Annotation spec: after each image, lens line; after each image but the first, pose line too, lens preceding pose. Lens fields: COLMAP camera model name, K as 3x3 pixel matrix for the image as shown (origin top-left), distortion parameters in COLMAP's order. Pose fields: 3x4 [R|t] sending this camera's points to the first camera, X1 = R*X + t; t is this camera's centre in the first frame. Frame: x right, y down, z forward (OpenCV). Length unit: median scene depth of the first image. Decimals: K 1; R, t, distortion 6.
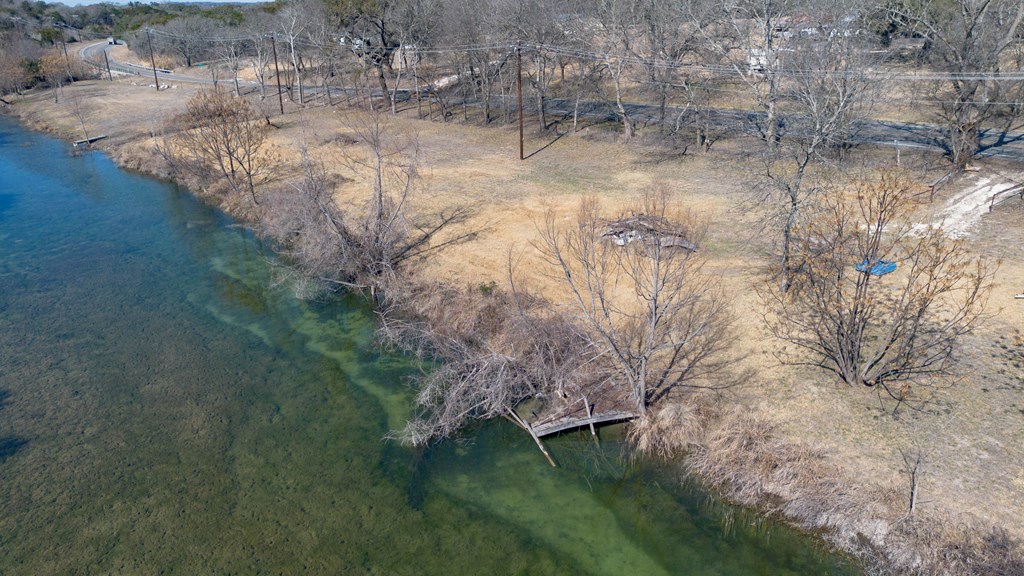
lens RADIAL K [[704.1, 0, 513.7], [0, 704.1, 287.0], [0, 0, 1]] dist [-0.012718, -0.006370]
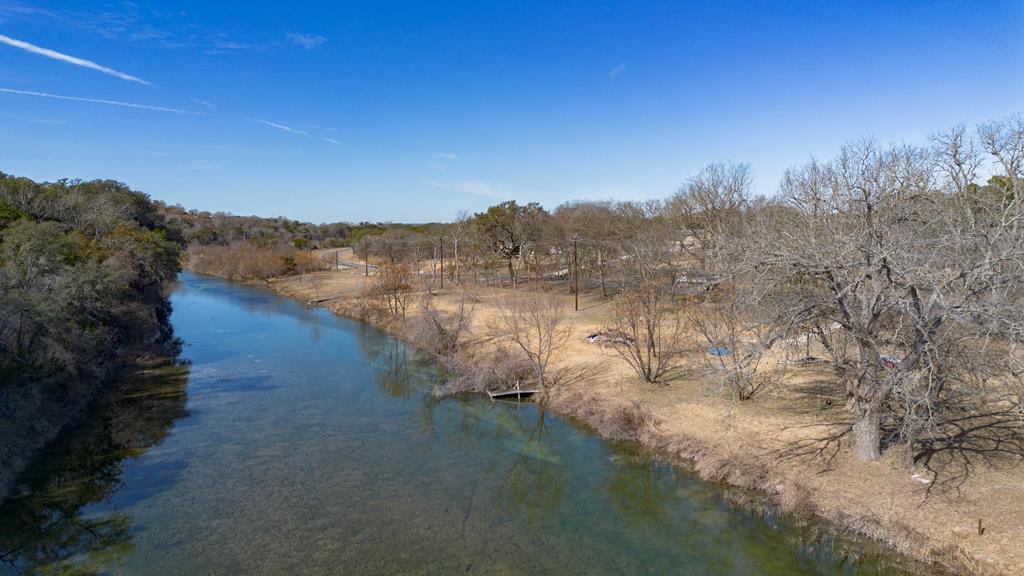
lens RADIAL K [[704.1, 0, 511.3], [0, 704.1, 287.2], [0, 0, 1]] dist [-0.012718, -0.006370]
pose [[0.965829, 0.022130, -0.258233, 0.107501], [-0.096521, 0.955390, -0.279129, 0.082778], [0.240537, 0.294516, 0.924880, -0.178937]]
